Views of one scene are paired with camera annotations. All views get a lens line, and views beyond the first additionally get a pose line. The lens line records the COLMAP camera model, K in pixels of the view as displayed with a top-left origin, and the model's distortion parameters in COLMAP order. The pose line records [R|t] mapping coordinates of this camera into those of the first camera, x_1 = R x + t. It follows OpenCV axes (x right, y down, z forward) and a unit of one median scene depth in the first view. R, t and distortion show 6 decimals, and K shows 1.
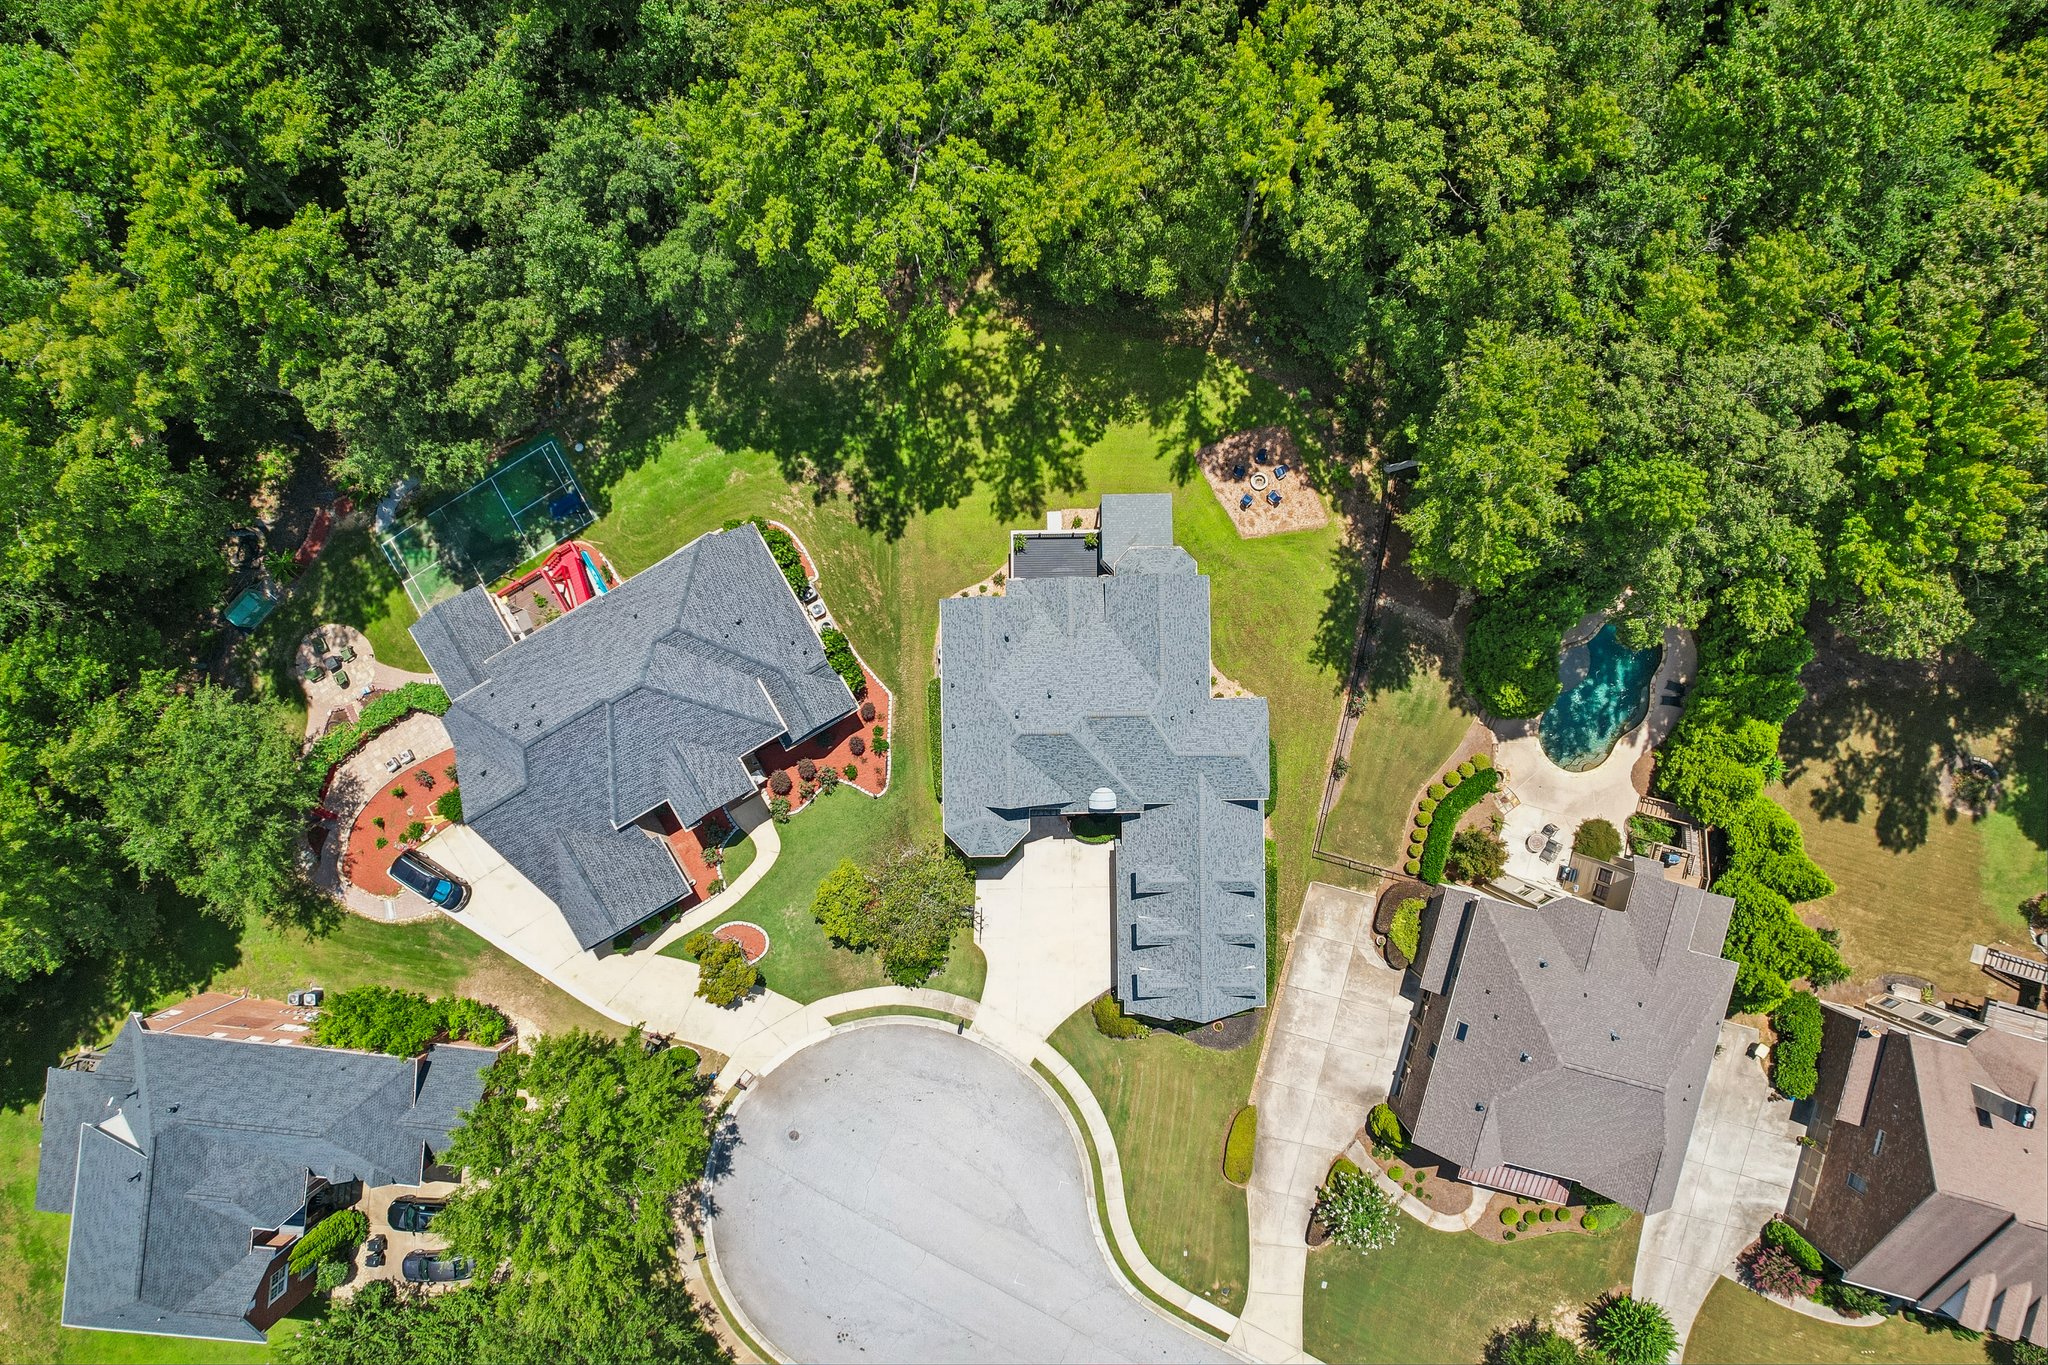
lens RADIAL K [[1309.3, 0, 1022.3], [0, 1309.3, 673.6], [0, 0, 1]] dist [-0.031873, 0.003022]
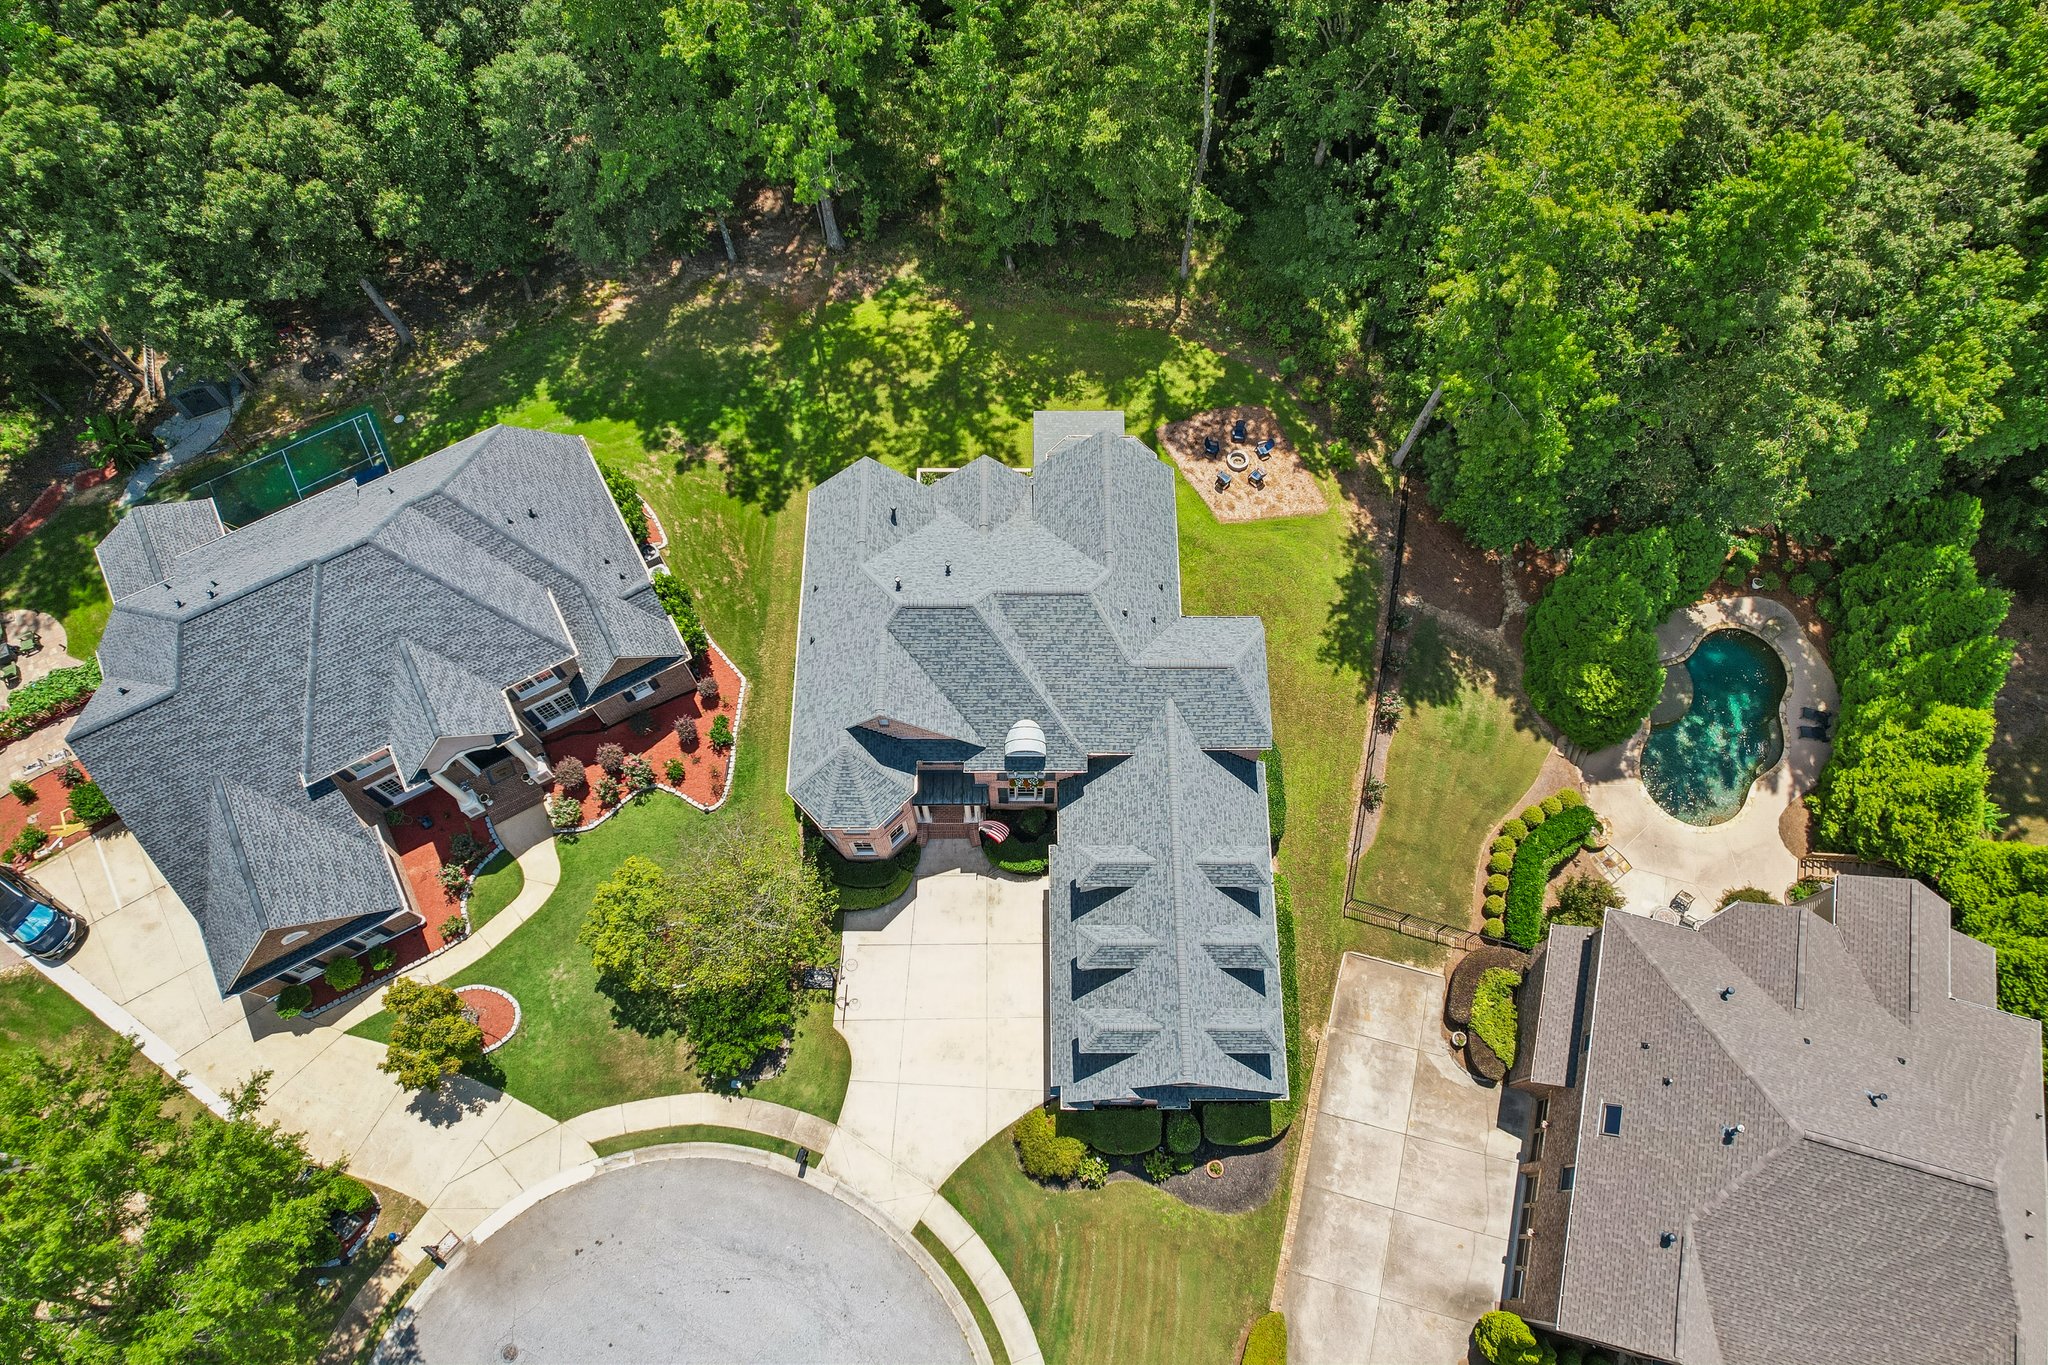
lens RADIAL K [[1286.1, 0, 1029.7], [0, 1286.1, 744.3], [0, 0, 1]] dist [-0.064057, 0.063375]
pose [[0.999862, 0.016620, 0.000256, 0.056990], [-0.015156, 0.917891, -0.396544, 0.322617], [-0.006826, 0.396485, 0.918016, 0.354303]]
